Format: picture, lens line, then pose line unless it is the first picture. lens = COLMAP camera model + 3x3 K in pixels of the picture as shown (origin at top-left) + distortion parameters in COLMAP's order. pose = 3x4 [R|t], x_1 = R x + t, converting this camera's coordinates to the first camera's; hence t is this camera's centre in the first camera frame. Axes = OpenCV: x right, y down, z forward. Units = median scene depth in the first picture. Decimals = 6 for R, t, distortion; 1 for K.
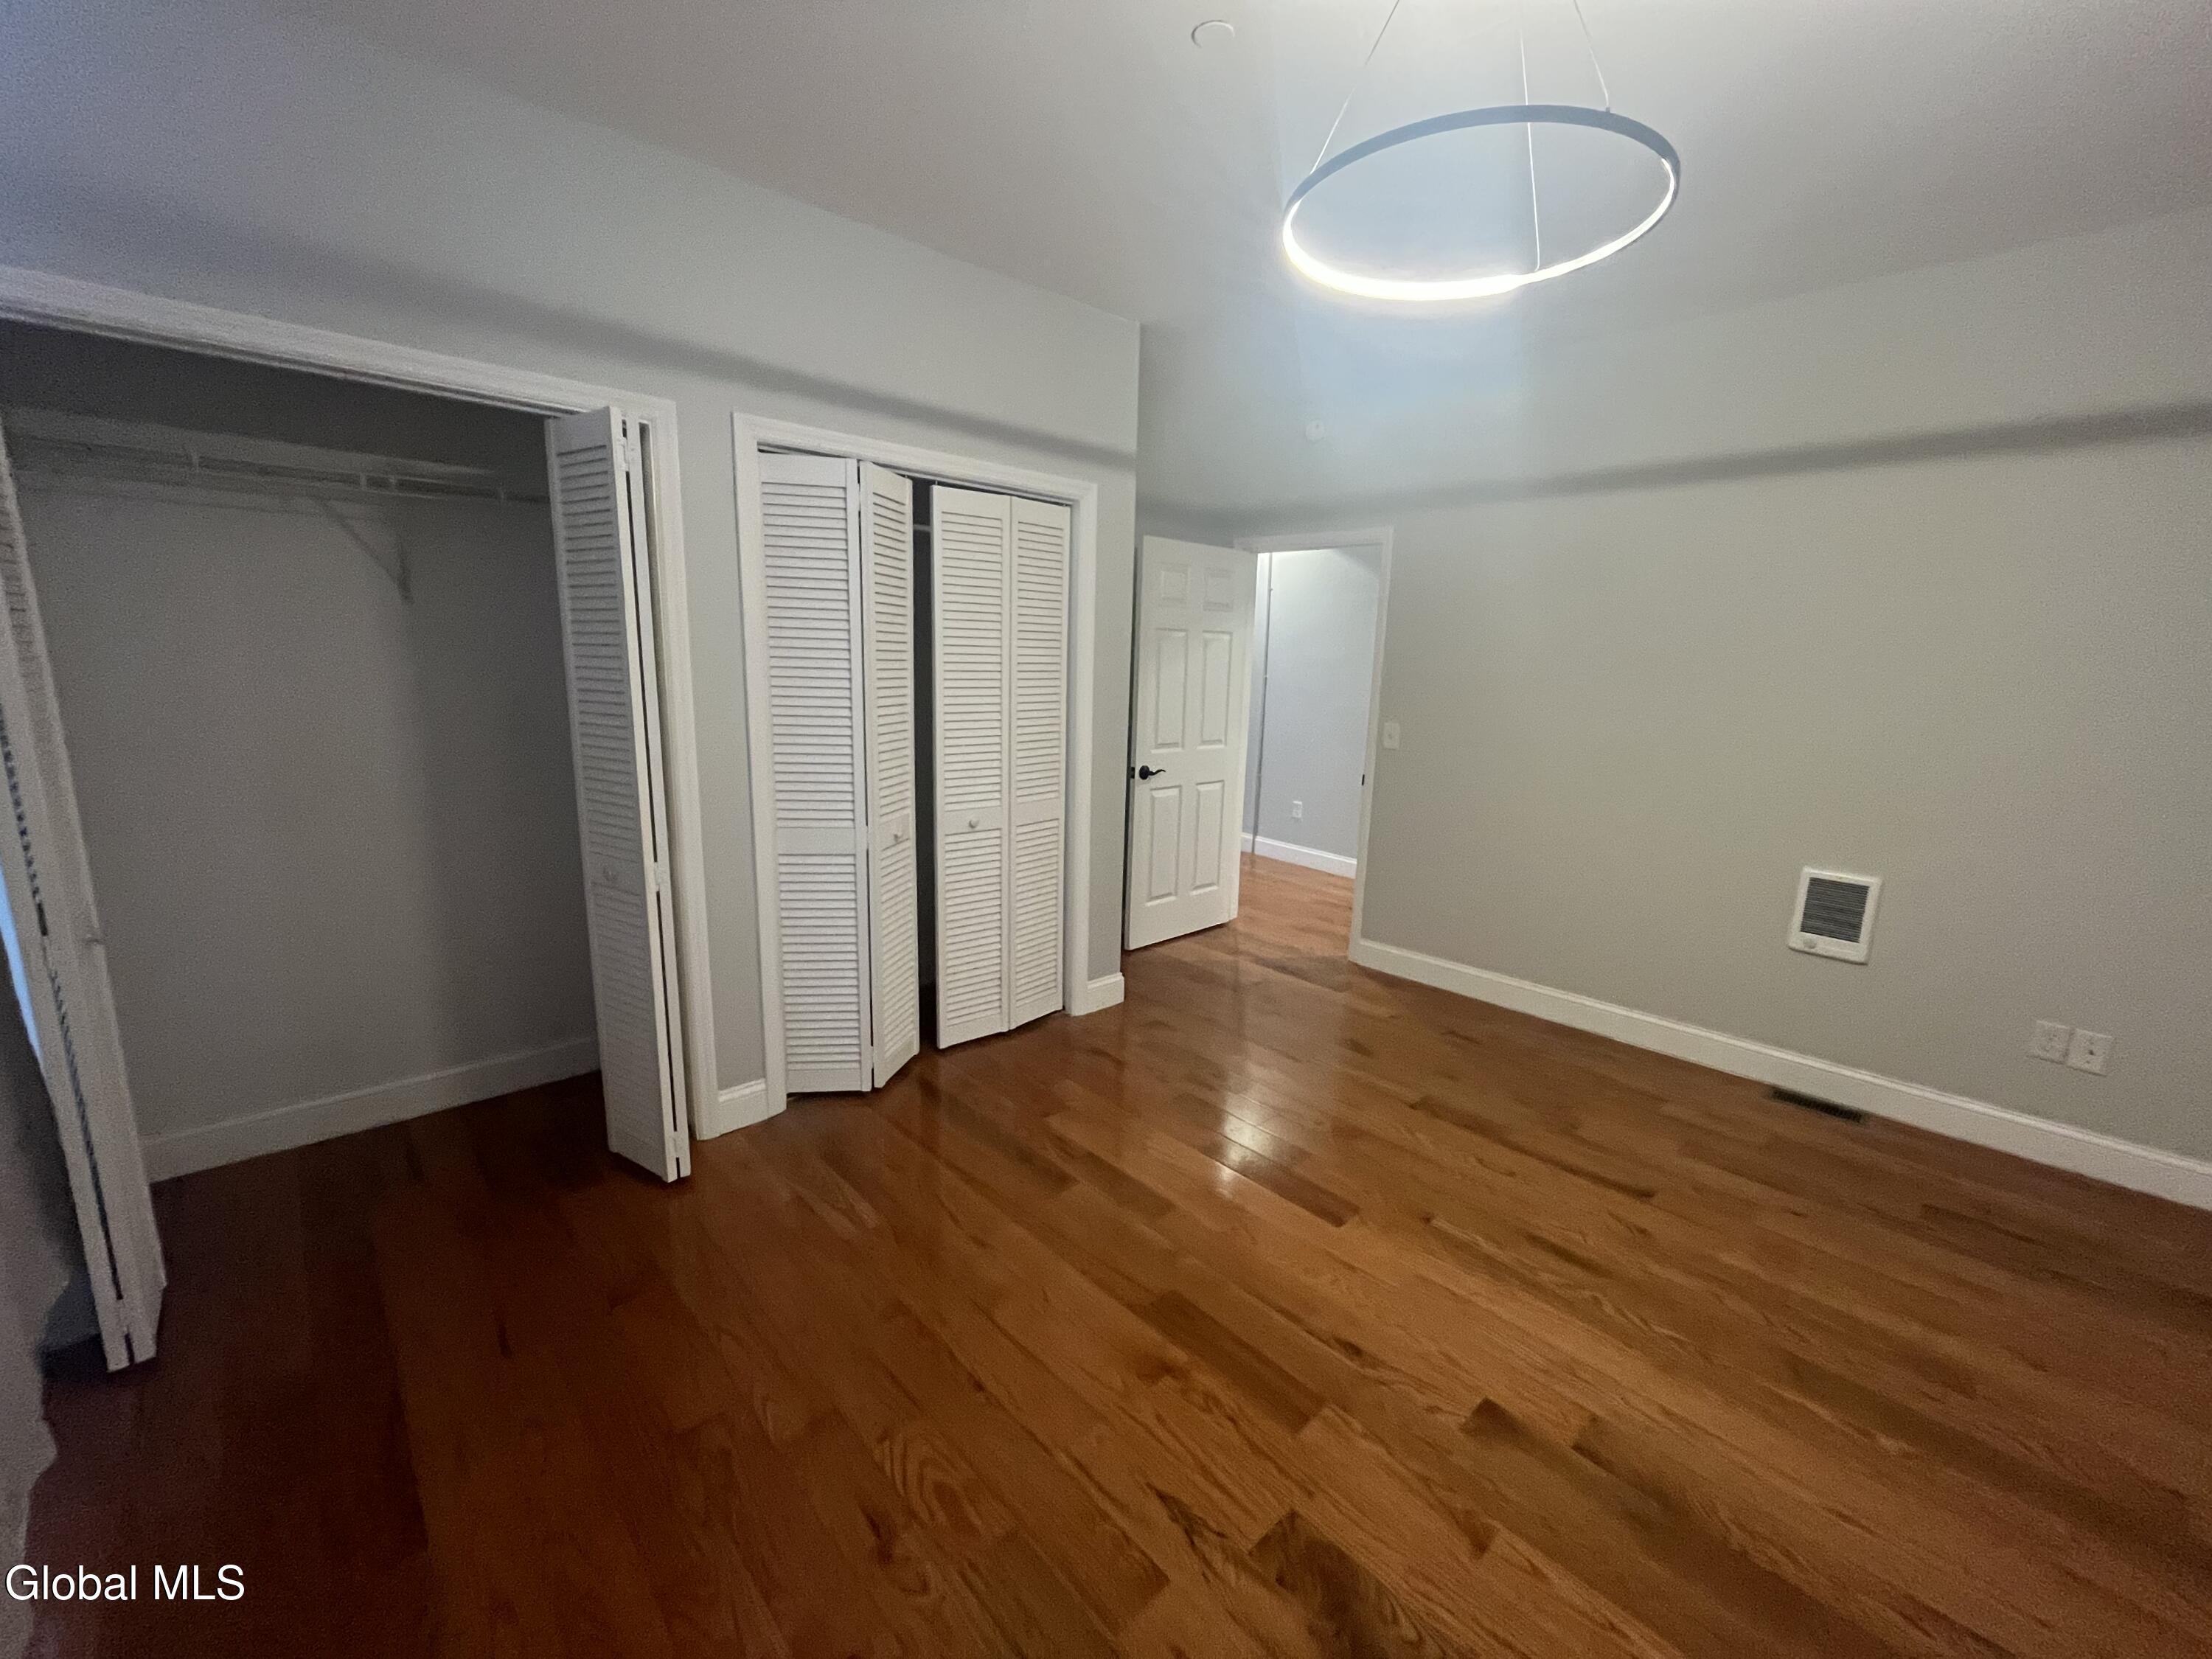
lens RADIAL K [[898.2, 0, 1107.7], [0, 898.2, 828.8], [0, 0, 1]] dist [-0.004365, 0.000233]
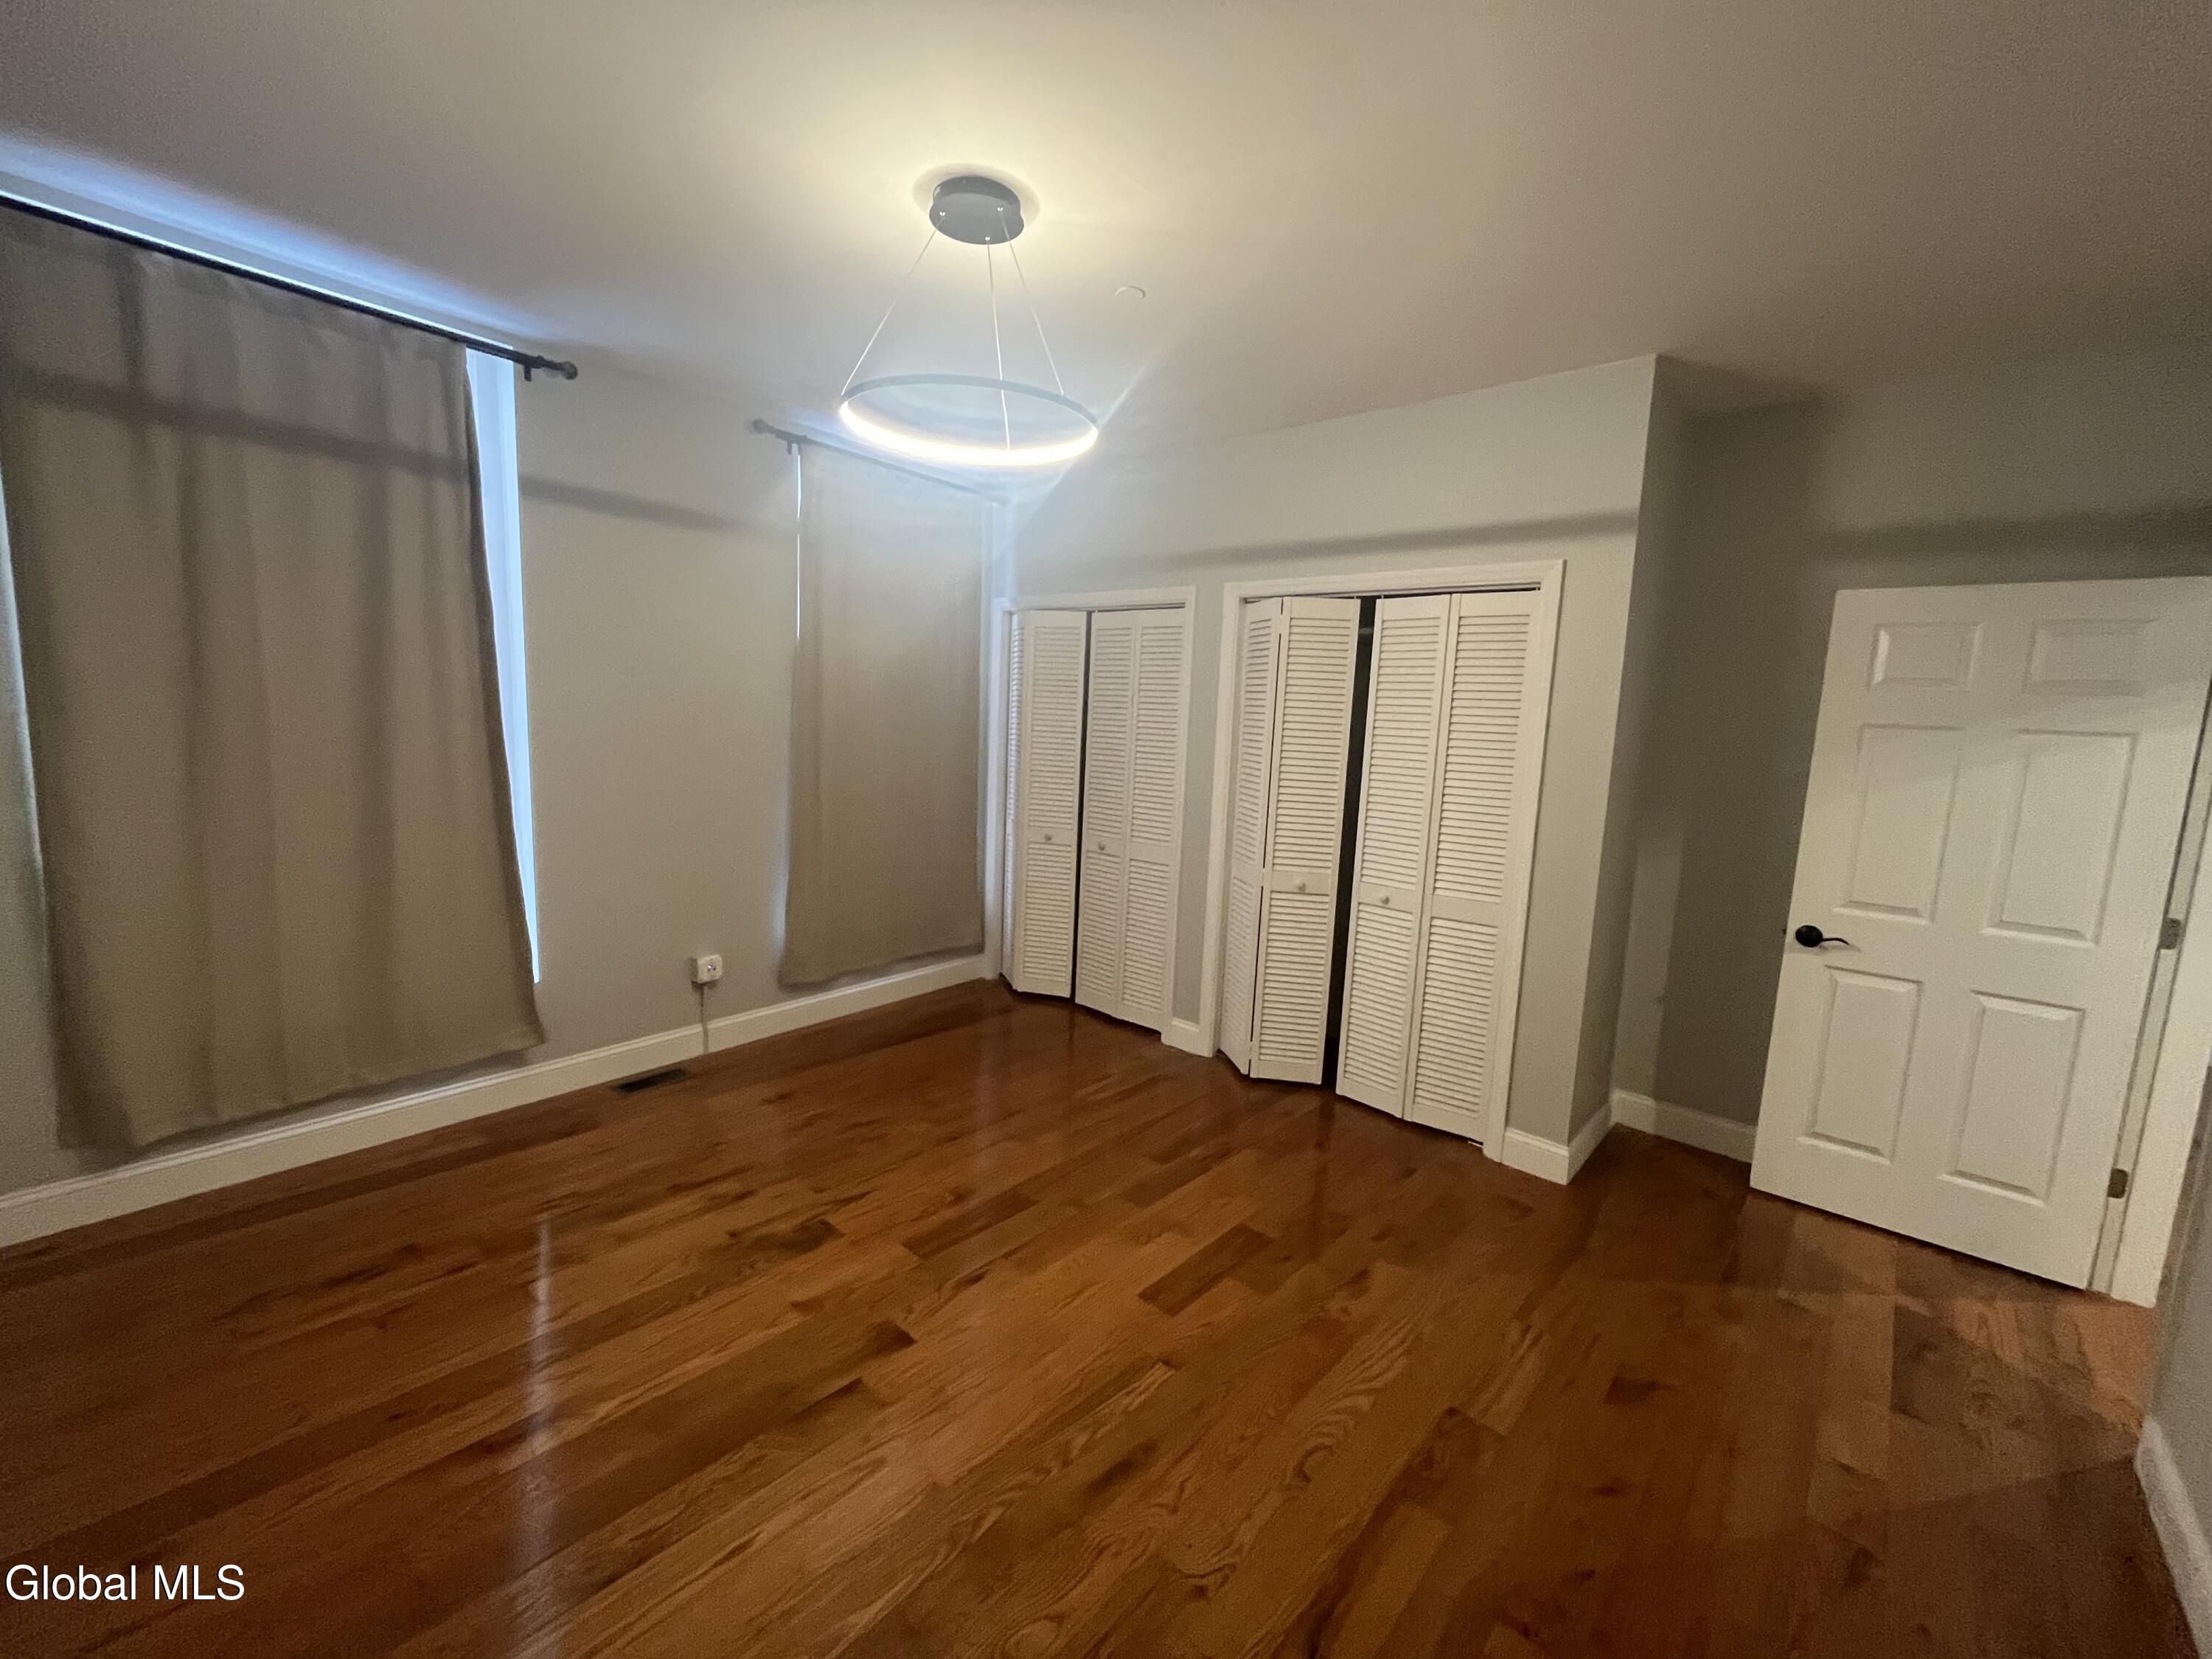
lens RADIAL K [[898.2, 0, 1107.7], [0, 898.2, 828.8], [0, 0, 1]] dist [-0.004365, 0.000233]
pose [[0.094879, 0.108985, -0.989505, 0.955986], [-0.232625, 0.968897, 0.084410, -0.111869], [0.967928, 0.222175, 0.117280, 0.591151]]
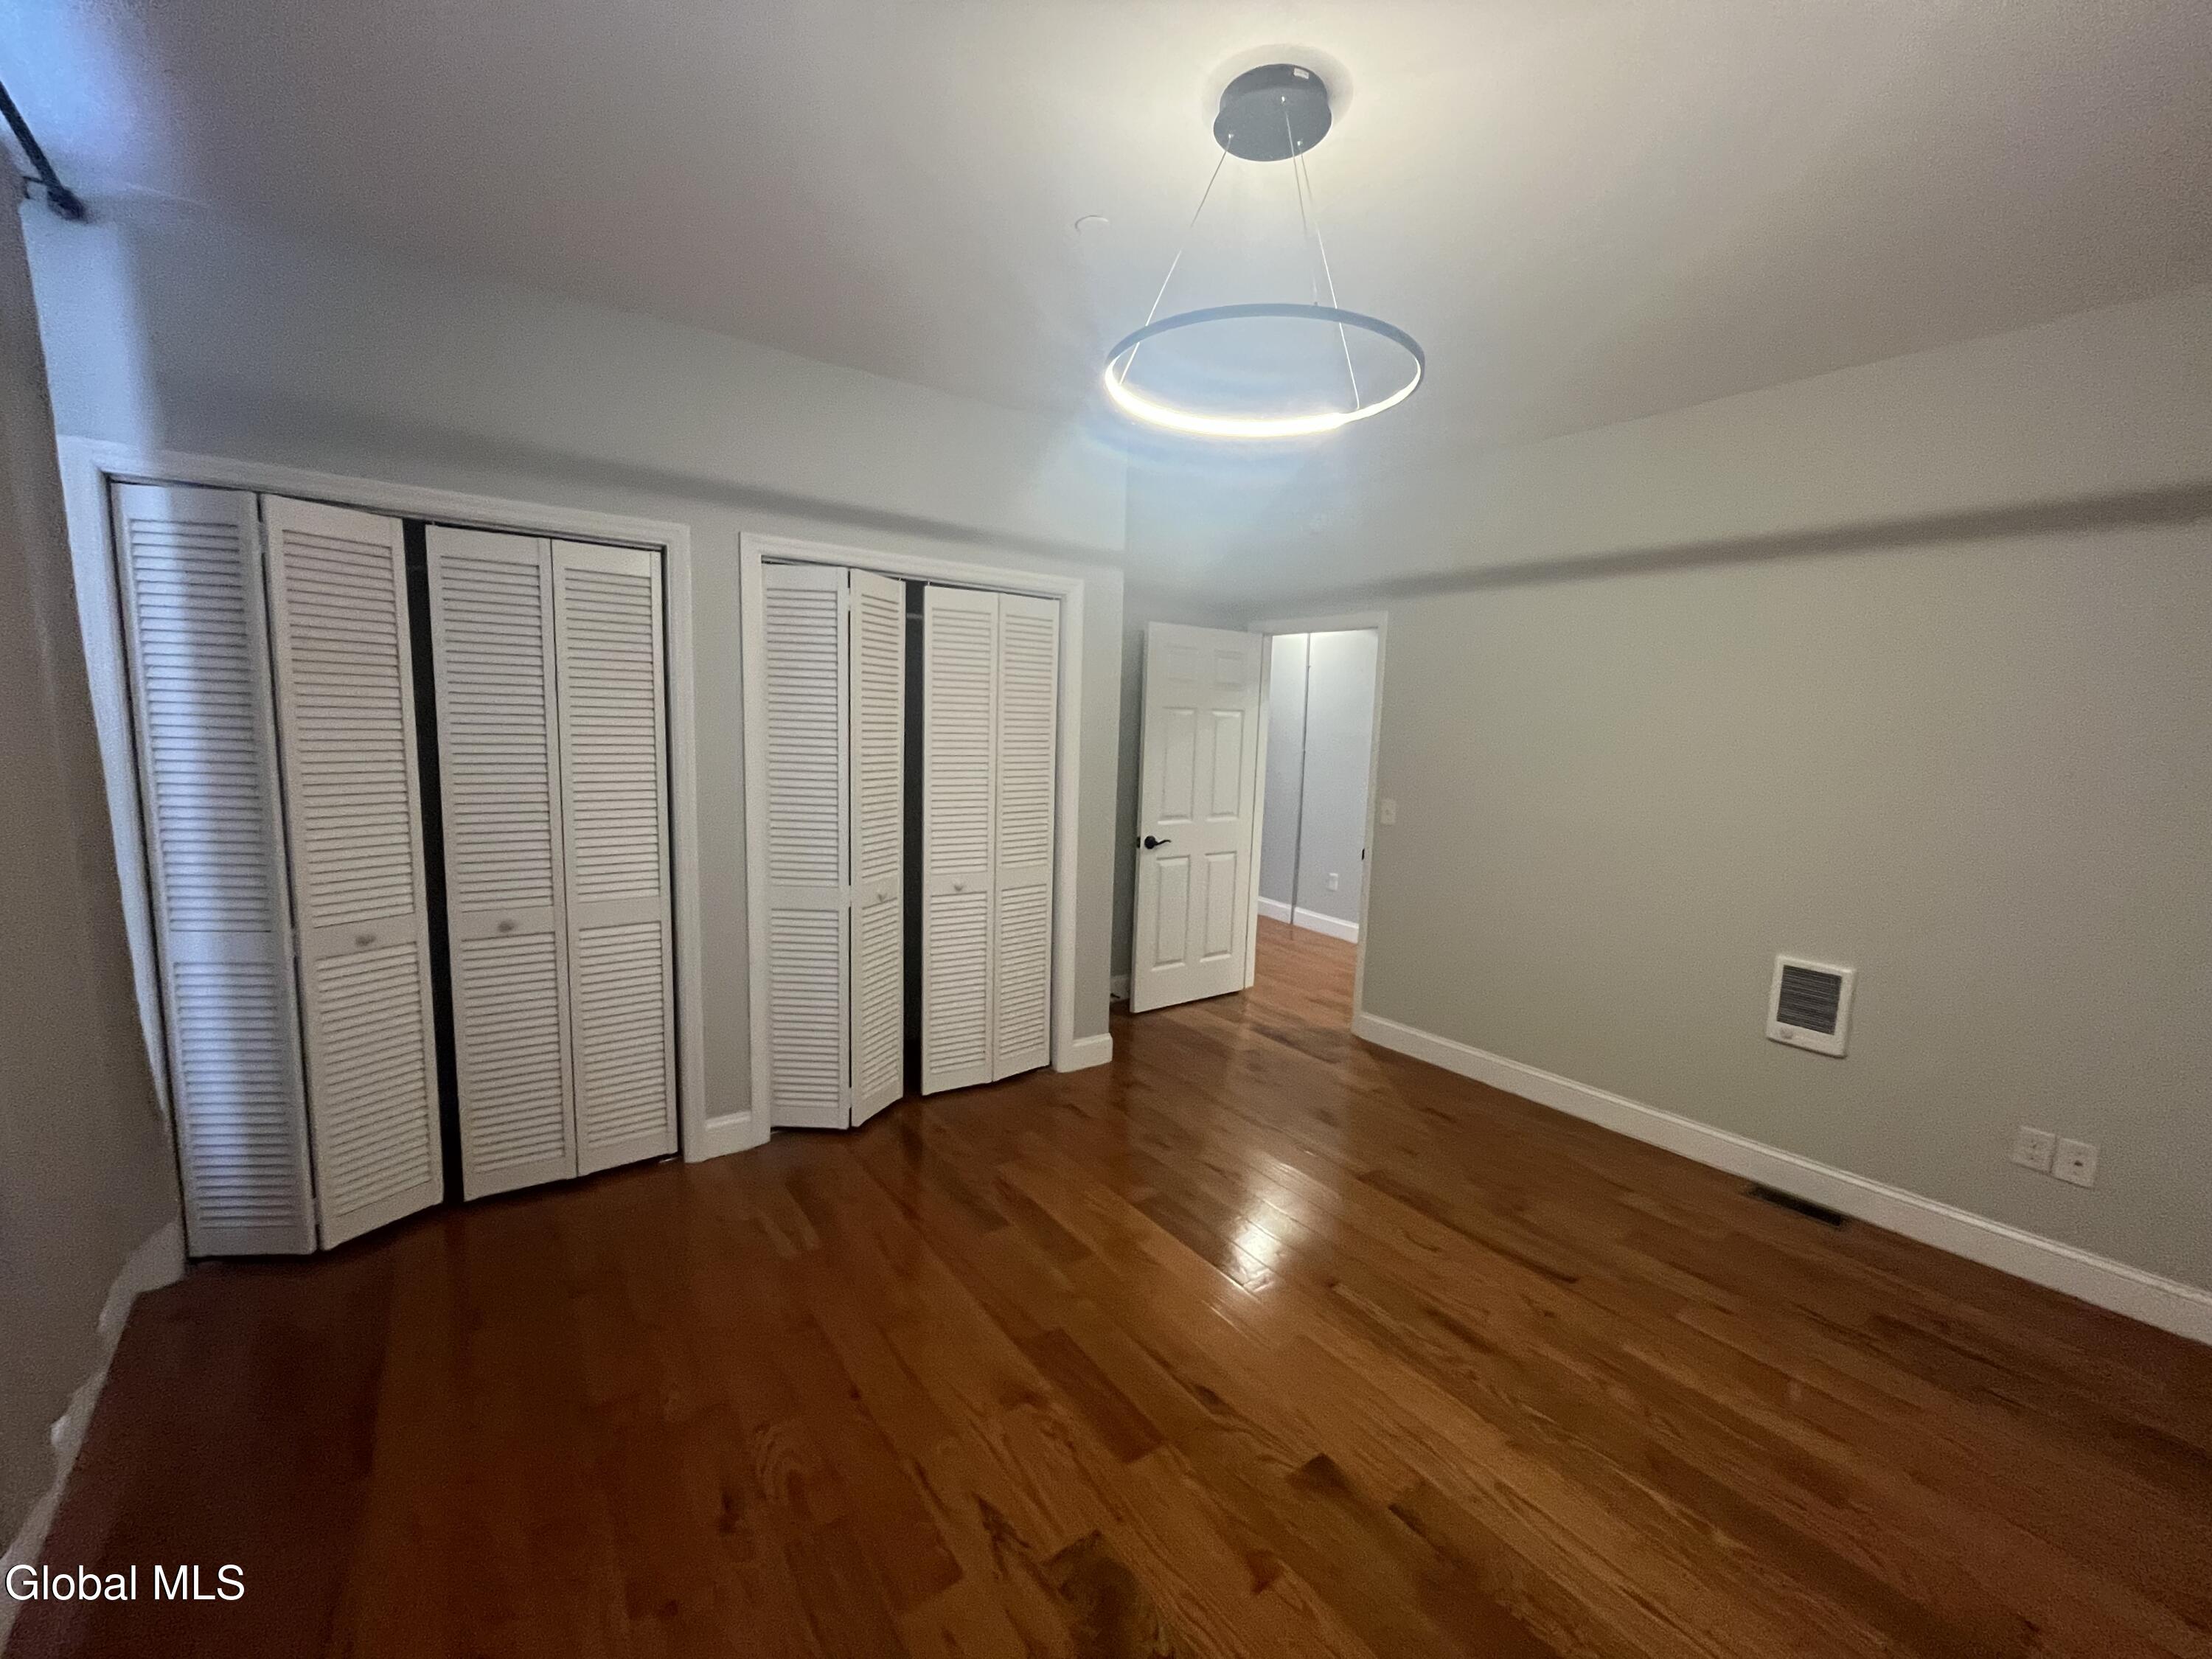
lens RADIAL K [[898.2, 0, 1107.7], [0, 898.2, 828.8], [0, 0, 1]] dist [-0.004365, 0.000233]
pose [[0.992271, 0.019748, -0.122506, 0.178019], [-0.028669, 0.997030, -0.071485, -0.003044], [0.120731, 0.074445, 0.989890, -0.068783]]
